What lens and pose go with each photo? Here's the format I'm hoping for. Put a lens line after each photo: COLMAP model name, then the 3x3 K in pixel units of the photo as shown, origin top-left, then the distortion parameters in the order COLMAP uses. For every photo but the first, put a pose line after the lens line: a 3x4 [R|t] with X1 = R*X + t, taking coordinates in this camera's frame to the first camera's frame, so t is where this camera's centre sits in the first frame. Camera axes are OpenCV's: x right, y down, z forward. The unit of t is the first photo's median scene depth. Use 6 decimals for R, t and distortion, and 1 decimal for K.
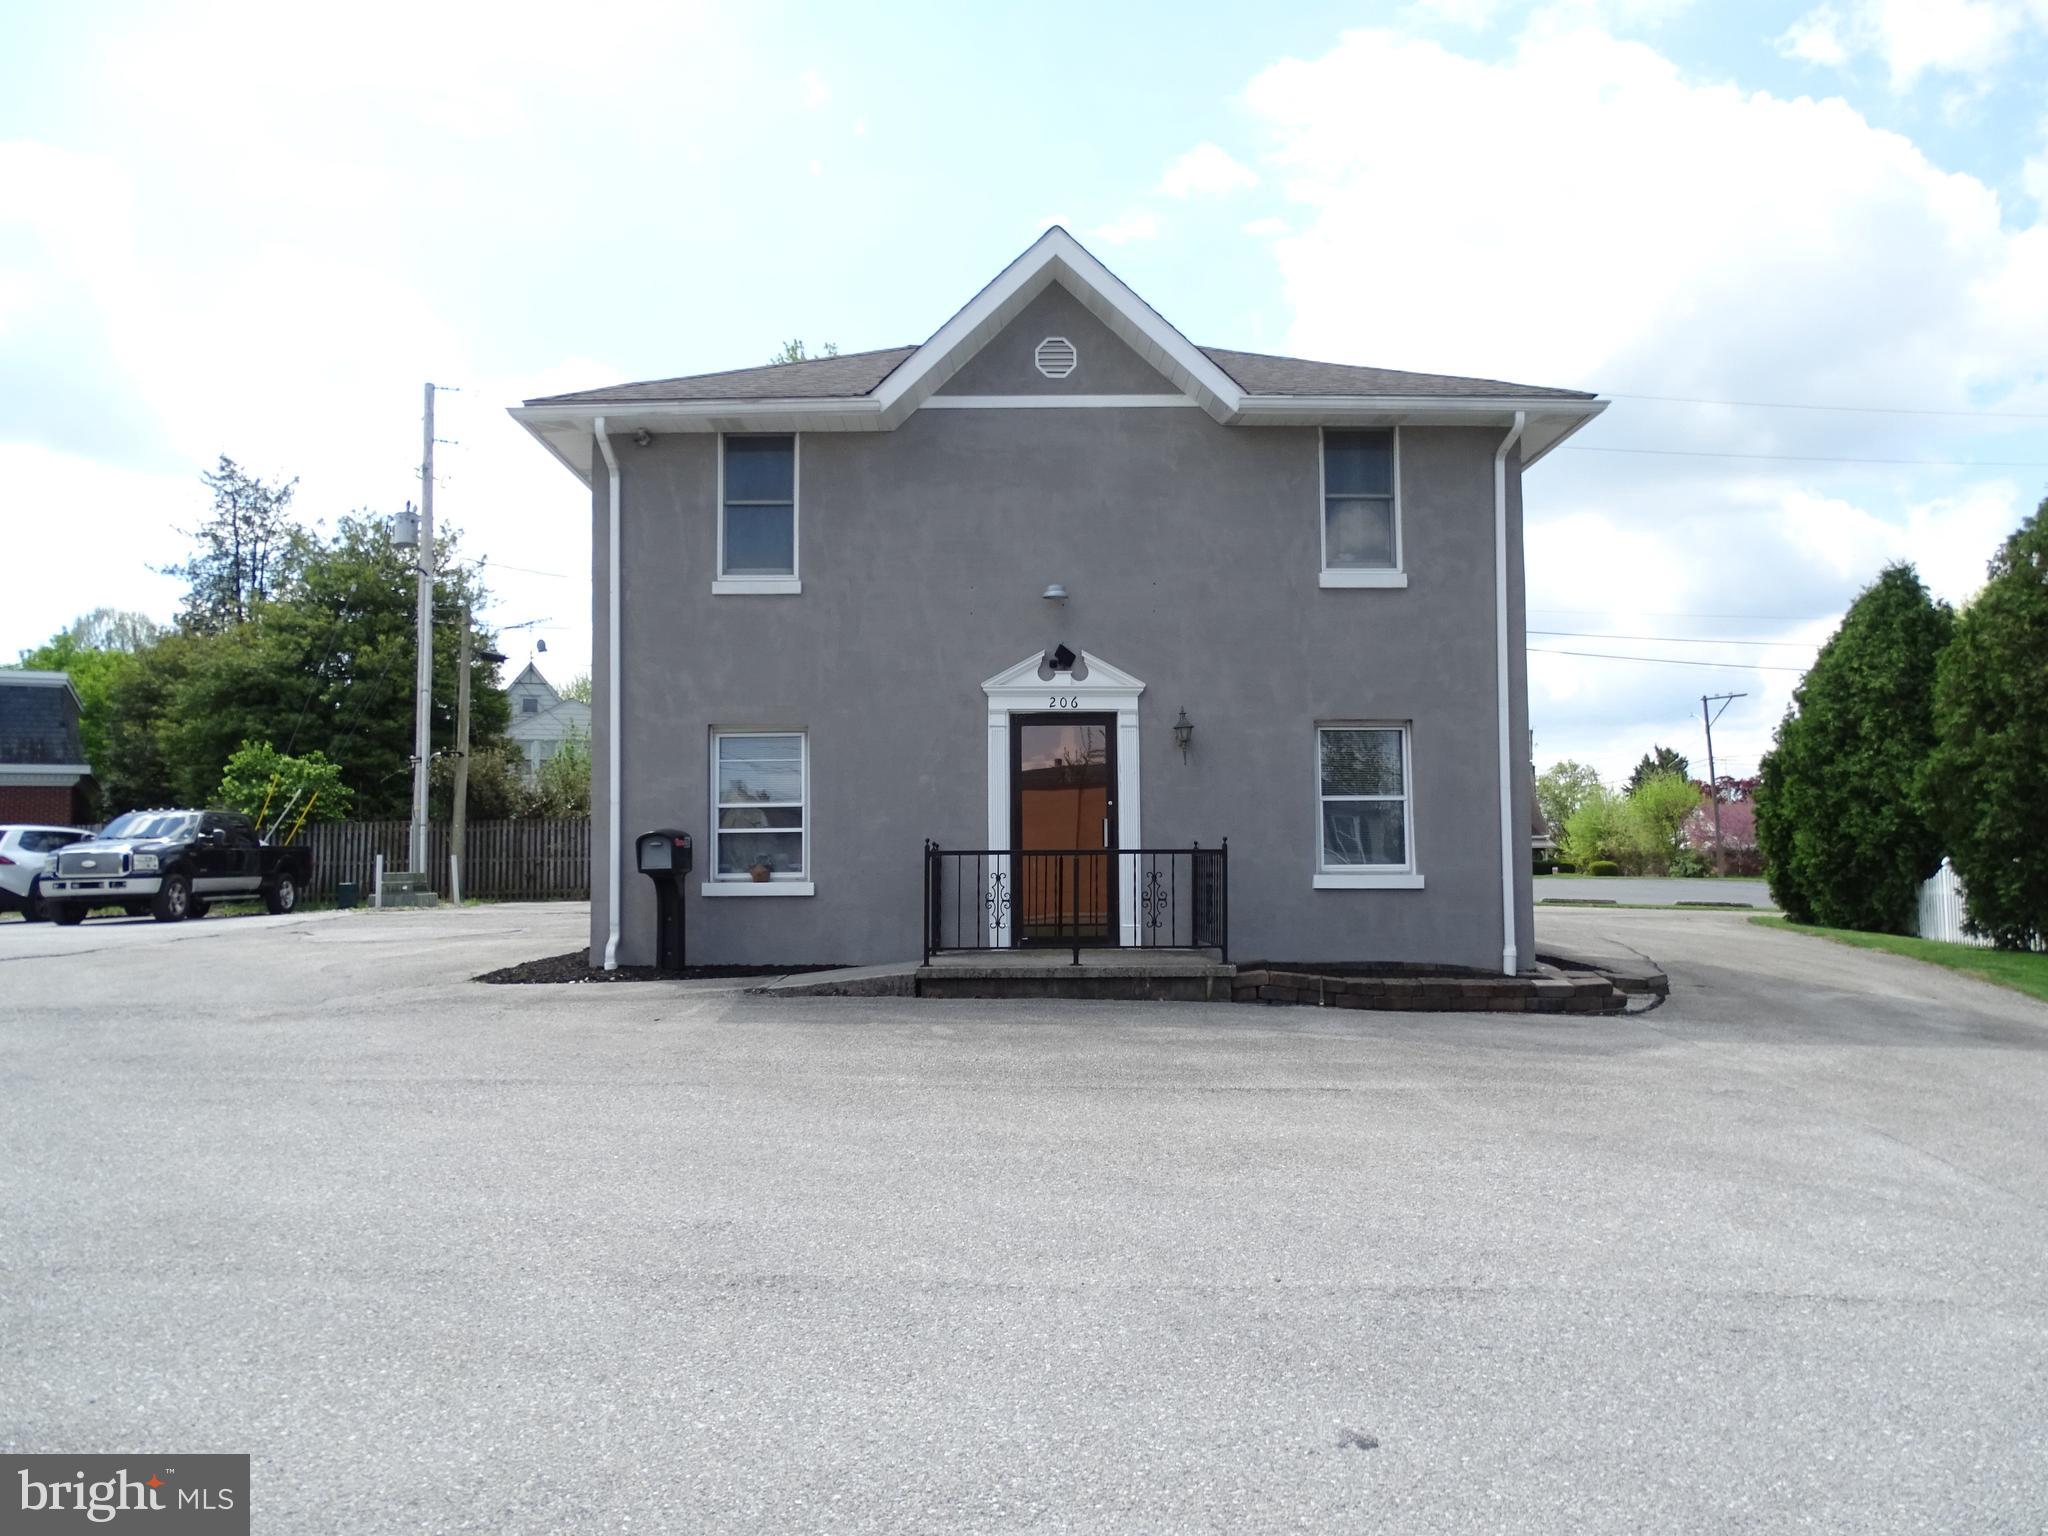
lens RADIAL K [[1471.2, 0, 1032.5], [0, 1471.2, 778.8], [0, 0, 1]] dist [0.009290, 0.001432]
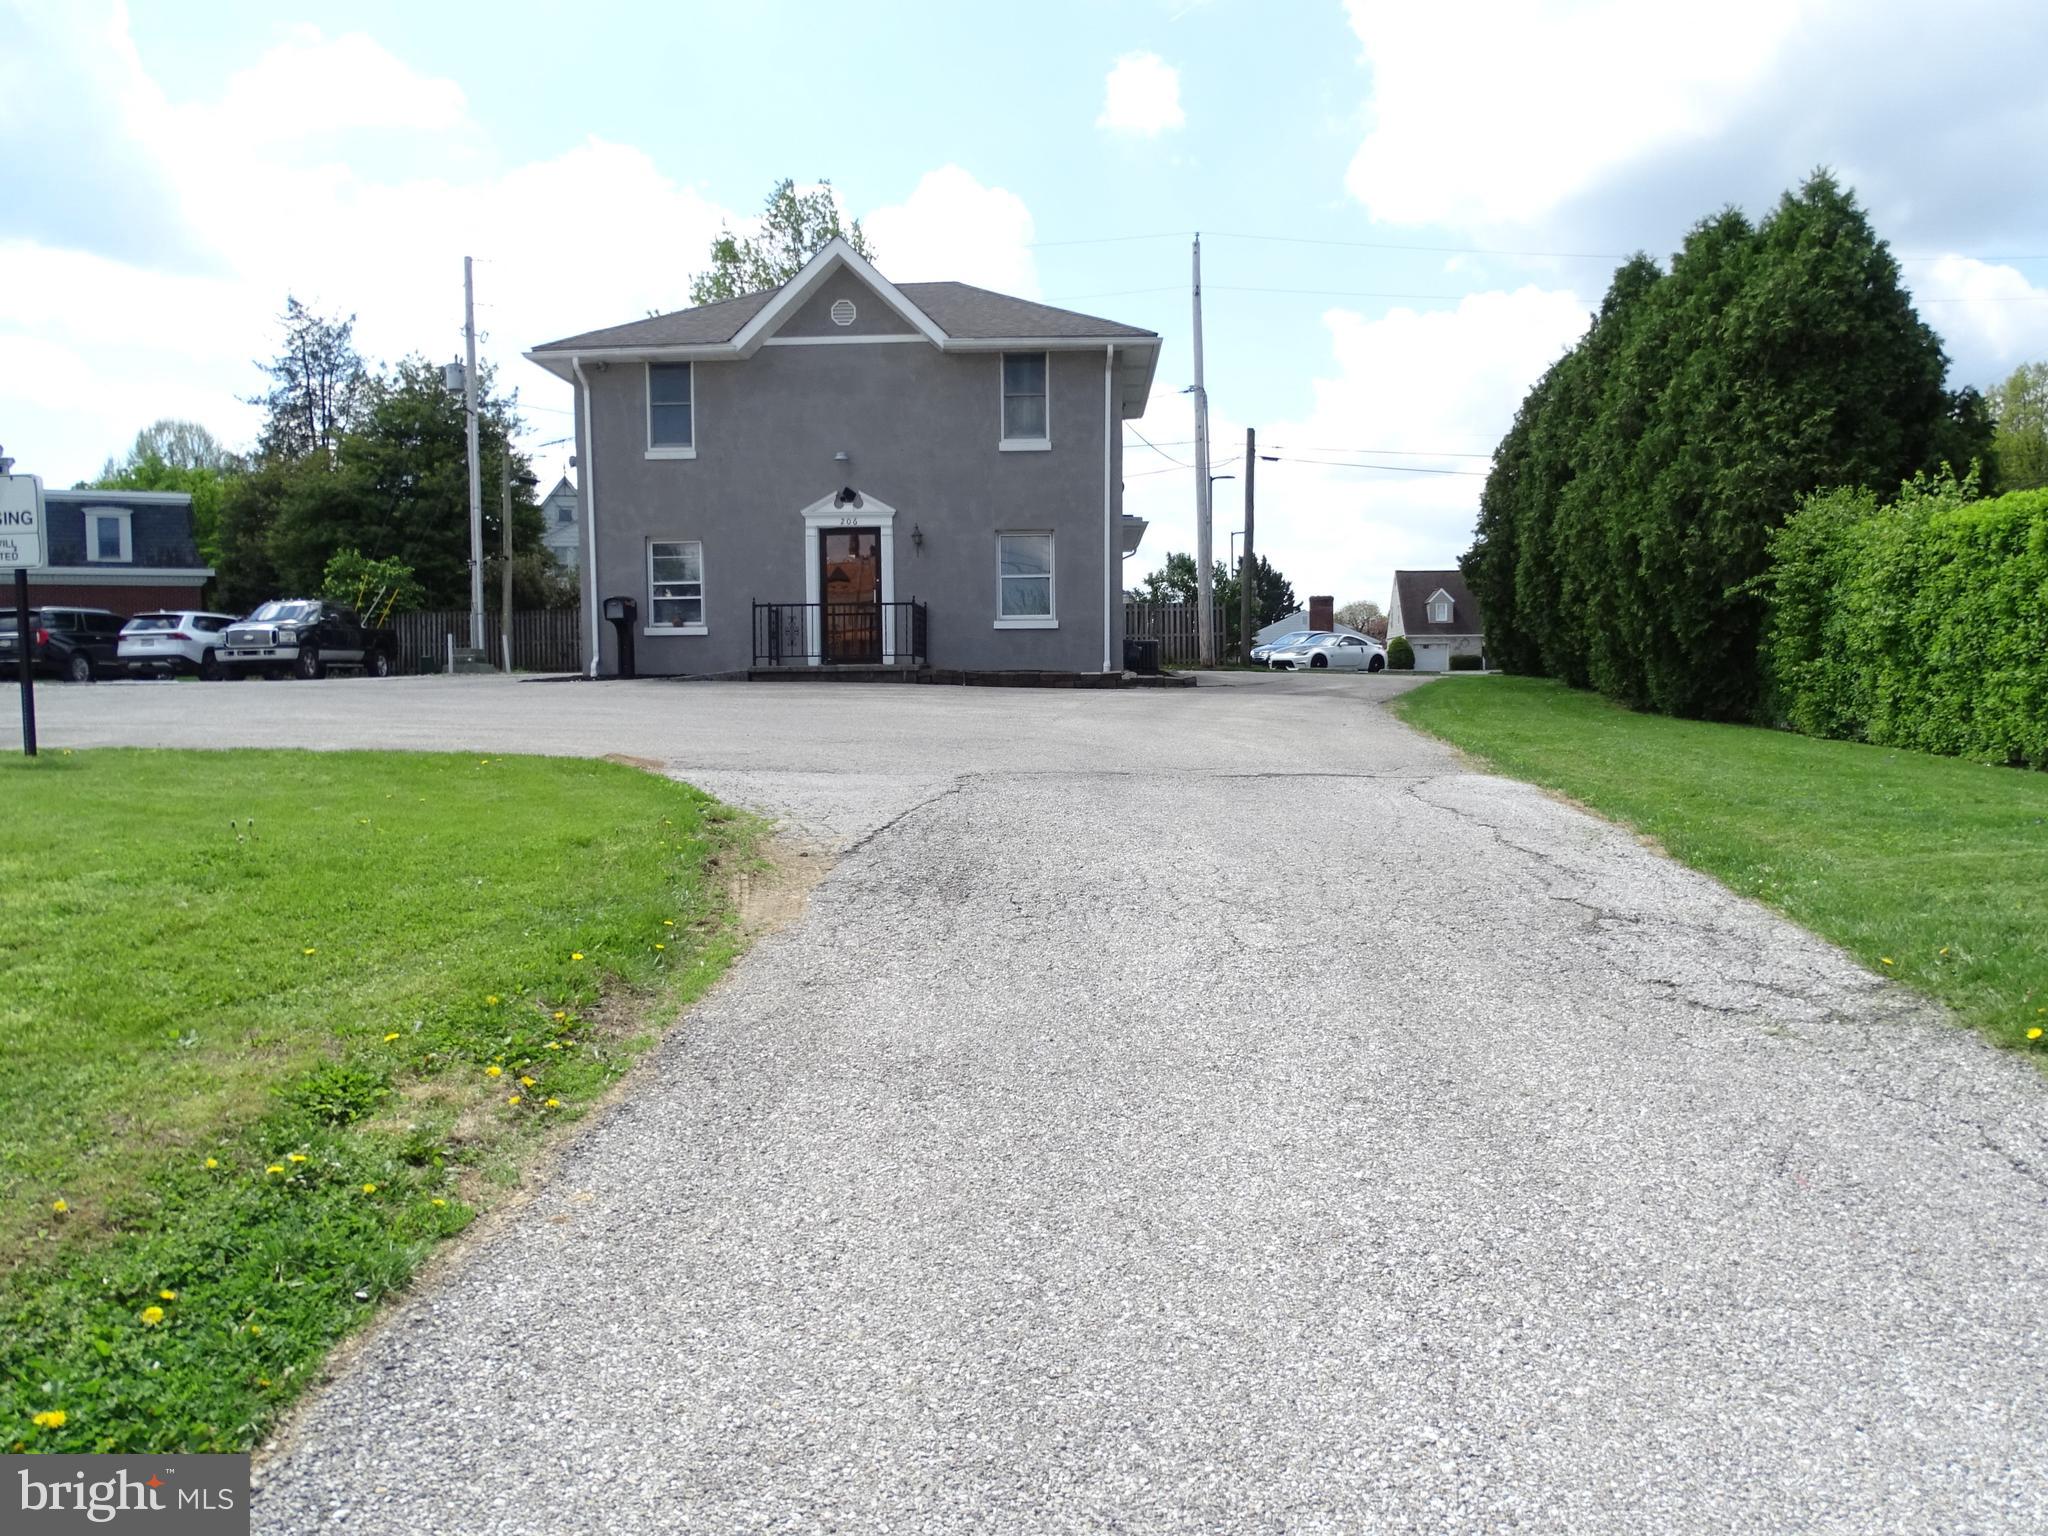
lens RADIAL K [[1471.2, 0, 1007.1], [0, 1471.2, 758.9], [0, 0, 1]] dist [0.009290, 0.001432]
pose [[0.998940, -0.001129, -0.046013, 0.116775], [0.006594, 0.992898, 0.118782, 0.008417], [0.045552, -0.118960, 0.991854, -0.299268]]
